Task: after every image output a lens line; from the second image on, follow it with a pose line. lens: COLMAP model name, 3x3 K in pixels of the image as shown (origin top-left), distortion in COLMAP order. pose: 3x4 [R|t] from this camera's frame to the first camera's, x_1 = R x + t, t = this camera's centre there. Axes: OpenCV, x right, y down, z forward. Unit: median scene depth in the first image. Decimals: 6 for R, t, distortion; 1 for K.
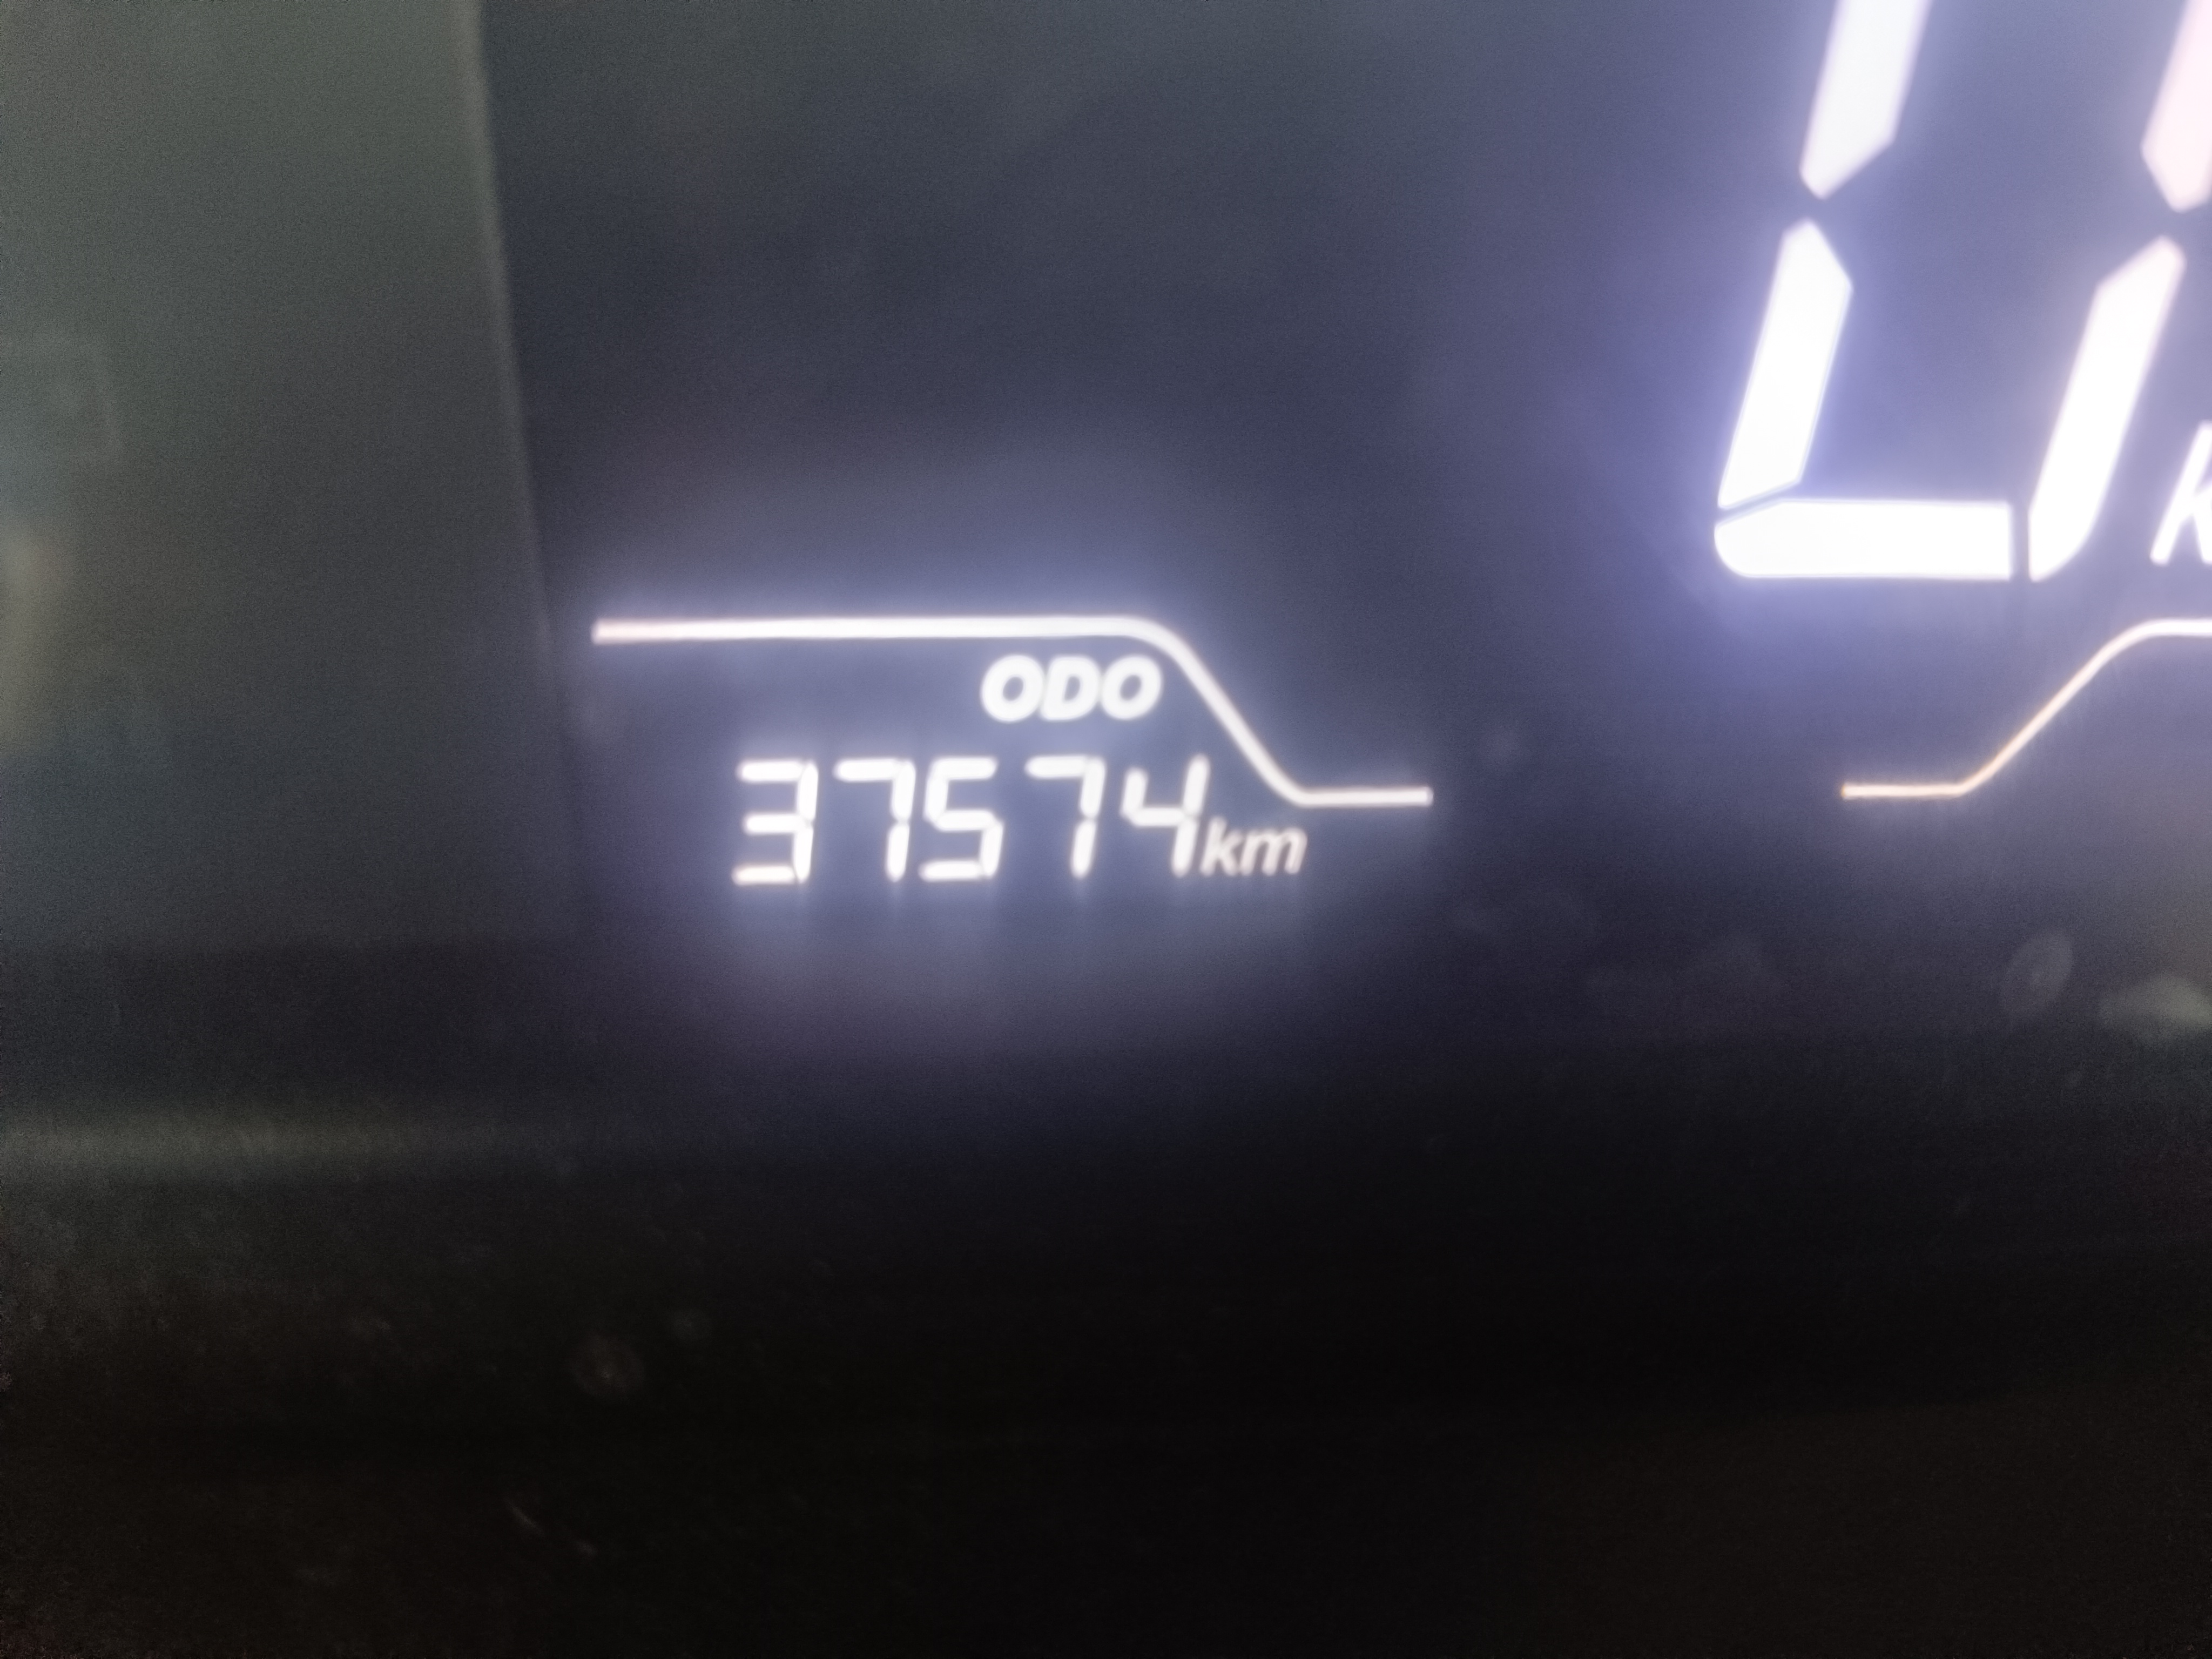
lens RADIAL K [[1629.6, 0, 1106.0], [0, 1629.6, 829.5], [0, 0, 1]] dist [-0.018395, -0.080165]
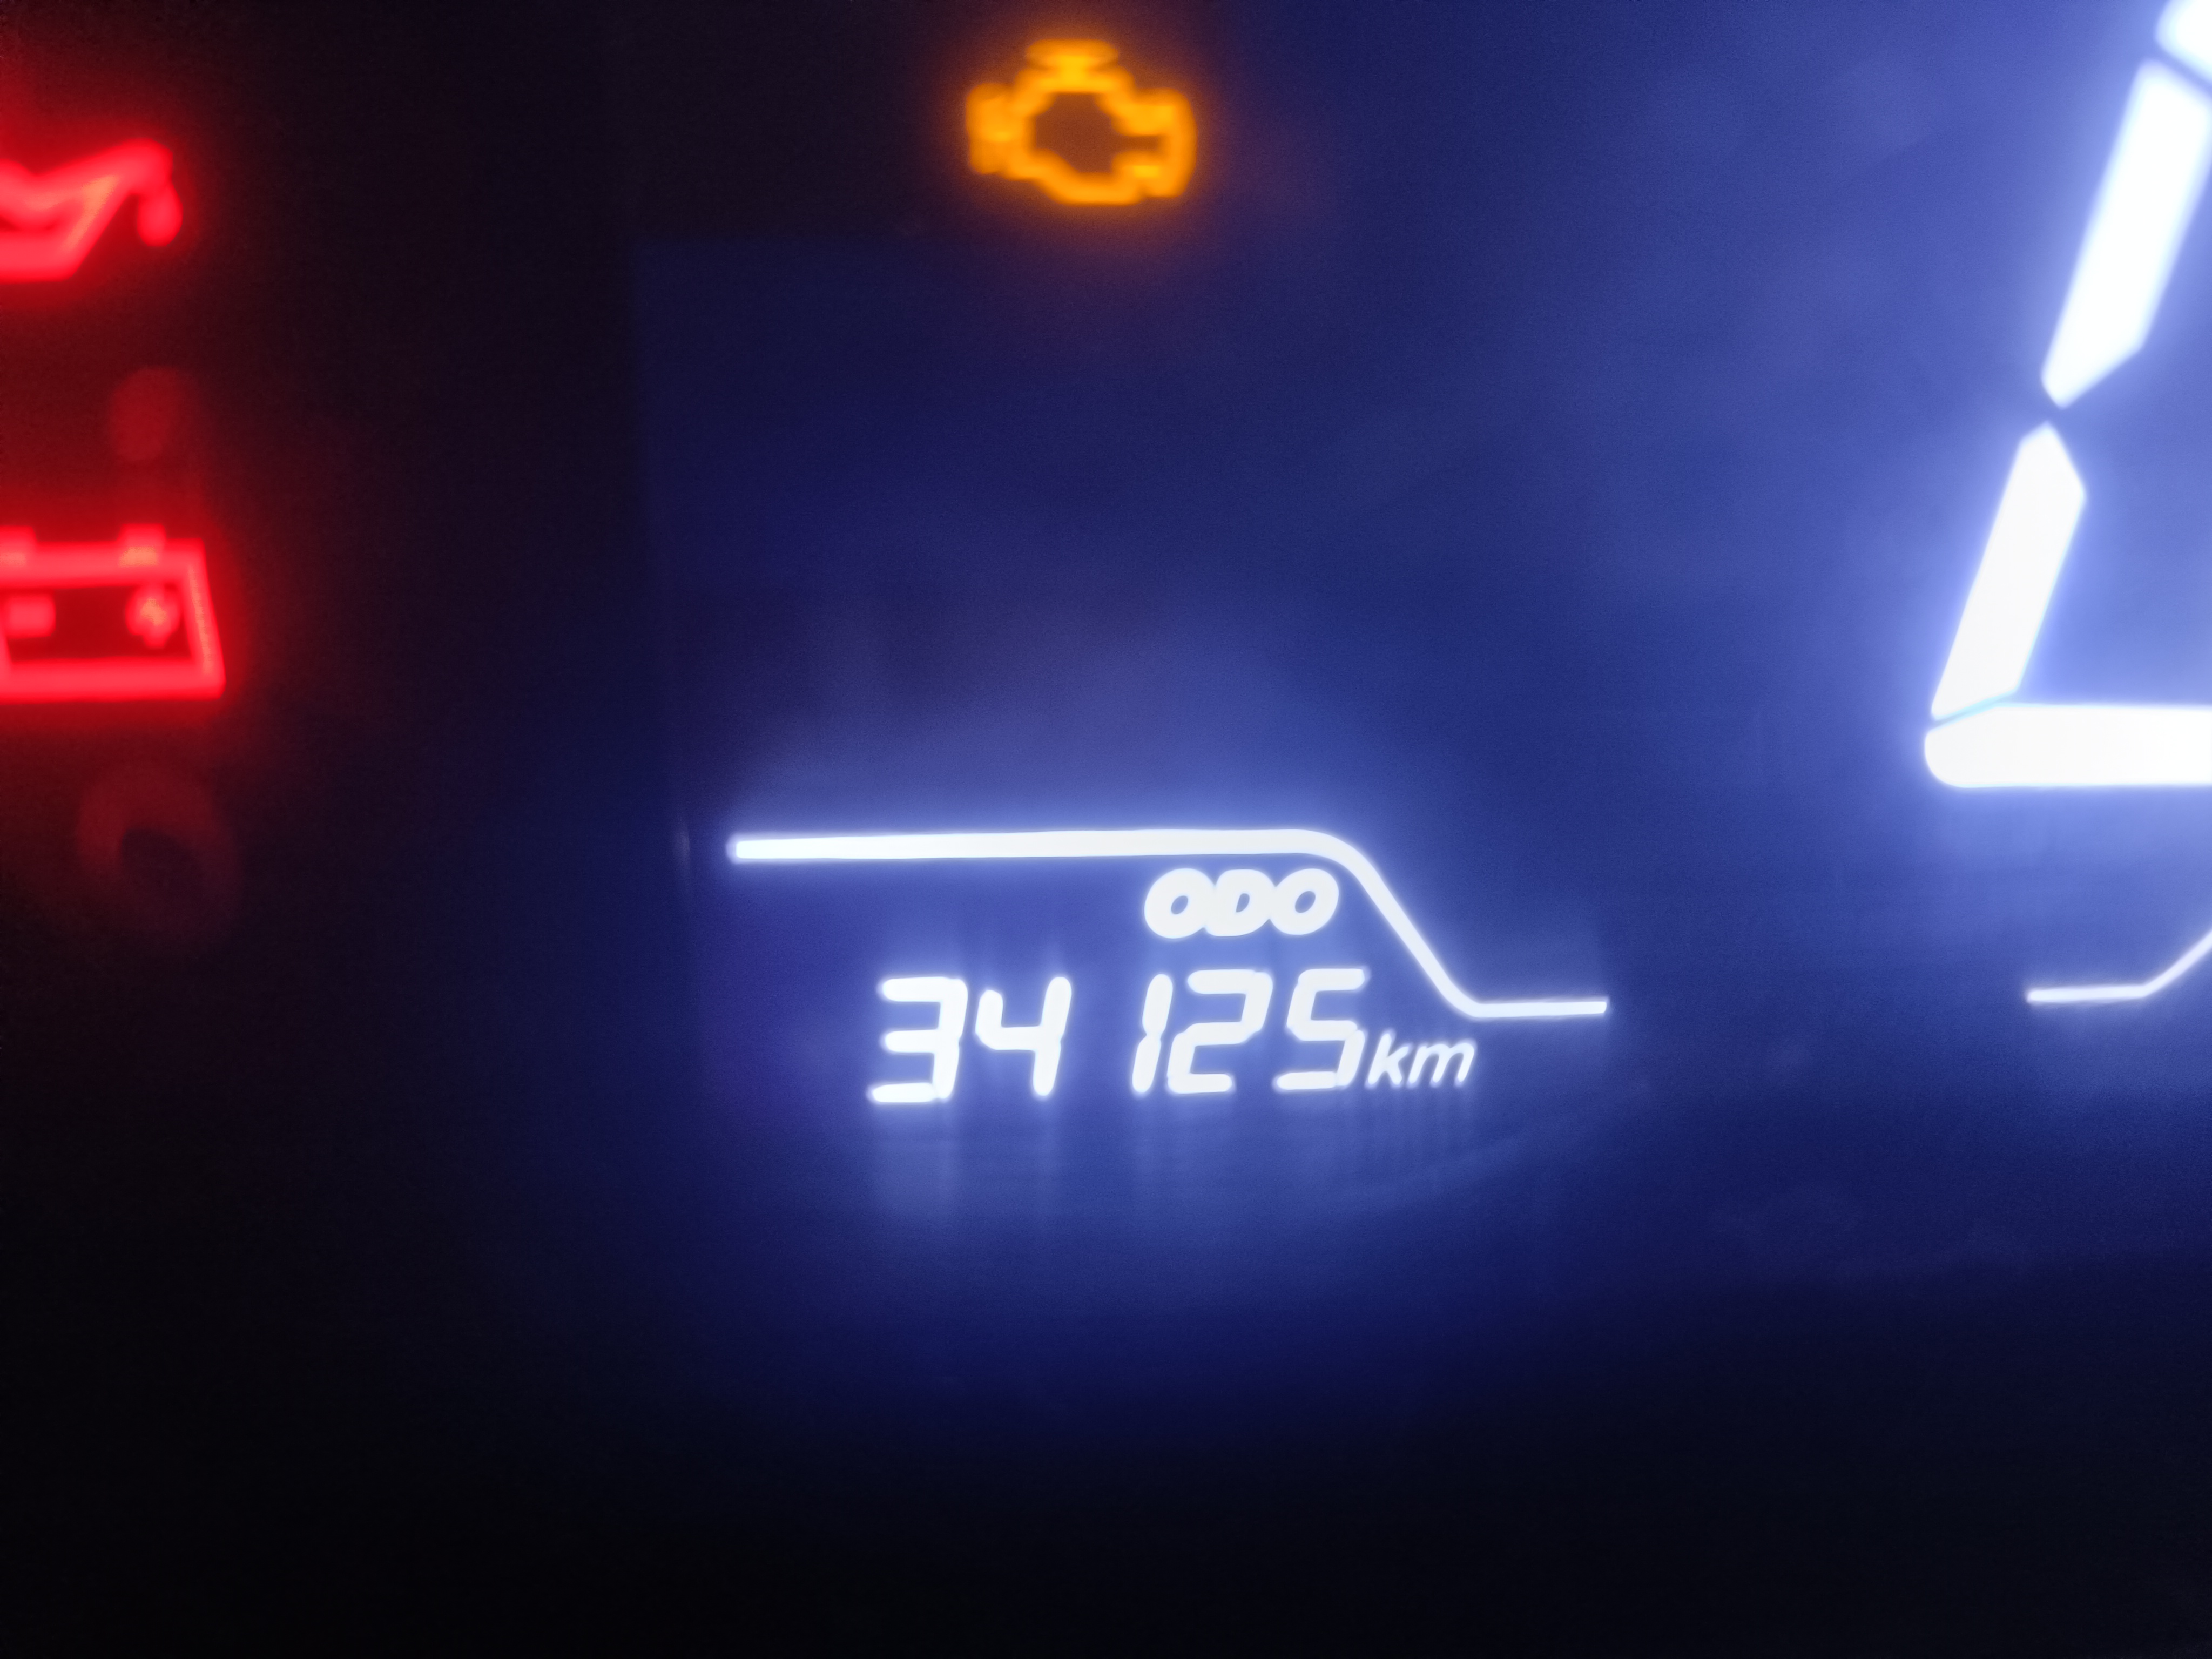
lens RADIAL K [[1629.6, 0, 1106.0], [0, 1629.6, 829.5], [0, 0, 1]] dist [-0.018395, -0.080165]
pose [[0.999605, 0.000734, 0.028087, -0.122522], [-0.001179, 0.999874, 0.015817, -0.140968], [-0.028072, -0.015843, 0.999480, 0.069666]]
